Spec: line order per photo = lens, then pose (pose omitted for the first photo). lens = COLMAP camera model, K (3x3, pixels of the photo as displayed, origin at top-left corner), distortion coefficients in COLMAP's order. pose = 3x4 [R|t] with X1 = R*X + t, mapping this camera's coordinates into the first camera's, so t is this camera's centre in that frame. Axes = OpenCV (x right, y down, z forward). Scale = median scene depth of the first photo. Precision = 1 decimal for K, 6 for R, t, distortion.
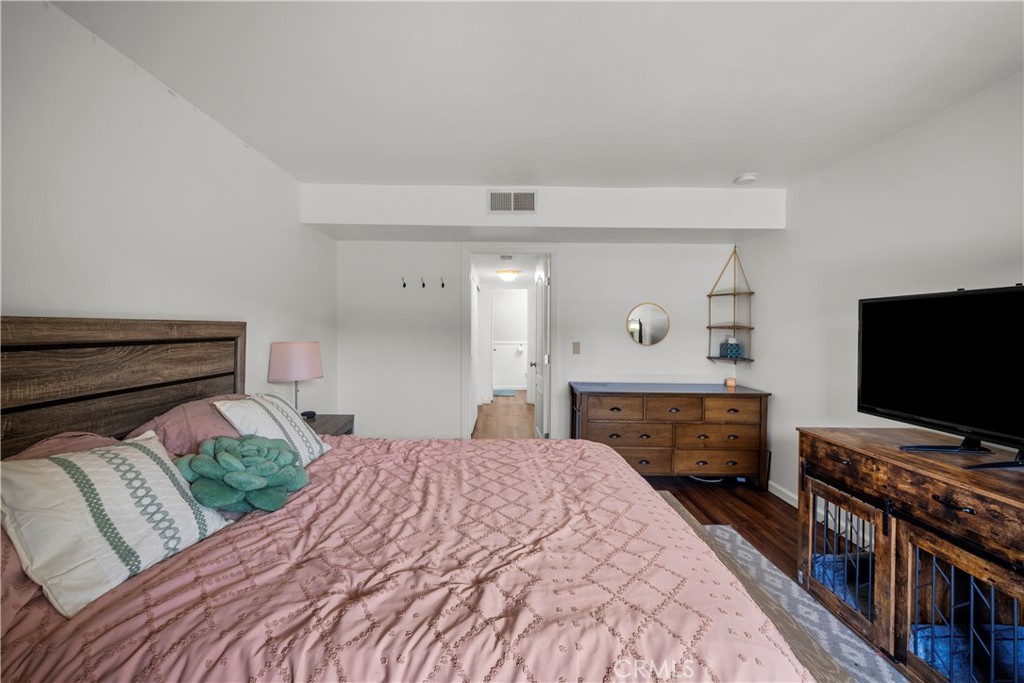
lens RADIAL K [[391.6, 0, 507.0], [0, 391.6, 335.9], [0, 0, 1]] dist [0.001006, -0.000070]
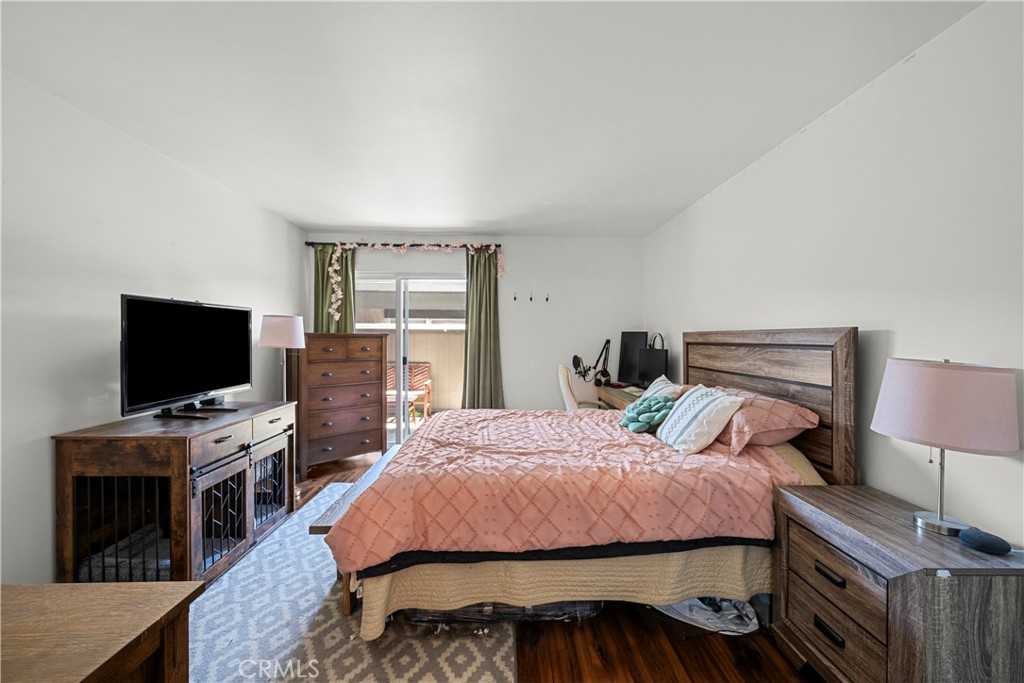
lens RADIAL K [[391.6, 0, 507.0], [0, 391.6, 335.9], [0, 0, 1]] dist [0.001006, -0.000070]
pose [[-0.999875, -0.014332, 0.006625, -0.006717], [-0.014234, 0.999792, 0.014637, -0.025838], [-0.006833, 0.014541, -0.999871, 2.301084]]
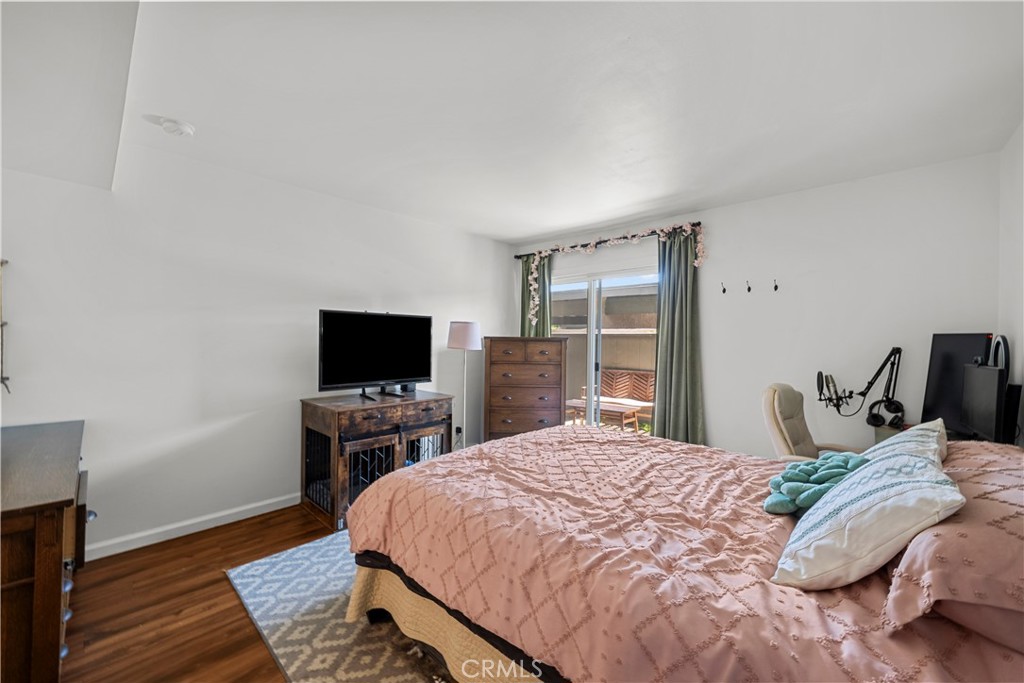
lens RADIAL K [[391.6, 0, 507.0], [0, 391.6, 335.9], [0, 0, 1]] dist [0.001006, -0.000070]
pose [[-0.711707, -0.010473, 0.702398, -0.634969], [-0.007136, 0.999945, 0.007679, -0.018994], [-0.702440, 0.000453, -0.711743, 1.825794]]
